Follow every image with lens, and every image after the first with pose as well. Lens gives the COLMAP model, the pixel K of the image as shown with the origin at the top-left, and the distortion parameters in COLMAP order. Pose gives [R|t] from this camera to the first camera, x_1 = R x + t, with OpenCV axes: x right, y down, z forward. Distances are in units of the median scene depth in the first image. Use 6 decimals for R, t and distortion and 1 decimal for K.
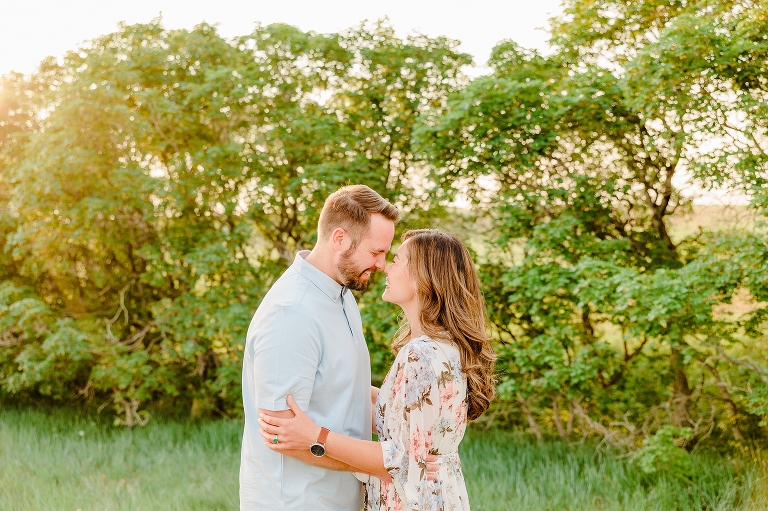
lens RADIAL K [[901.2, 0, 384.0], [0, 901.2, 255.5], [0, 0, 1]] dist [0.037294, -0.008023]
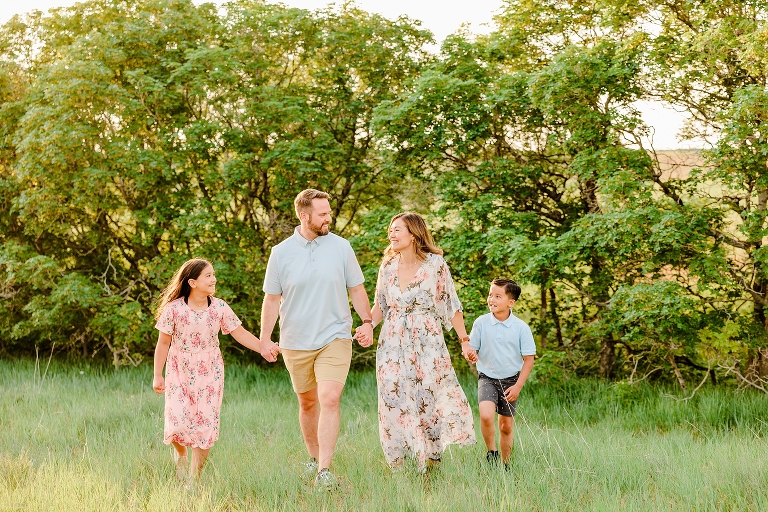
lens RADIAL K [[2580.4, 0, 384.0], [0, 2580.4, 256.0], [0, 0, 1]] dist [0.078349, -0.988792]
pose [[0.999931, 0.011720, -0.000390, 0.051641], [-0.011707, 0.999605, 0.025534, -0.042186], [0.000690, -0.025527, 0.999674, -2.367095]]
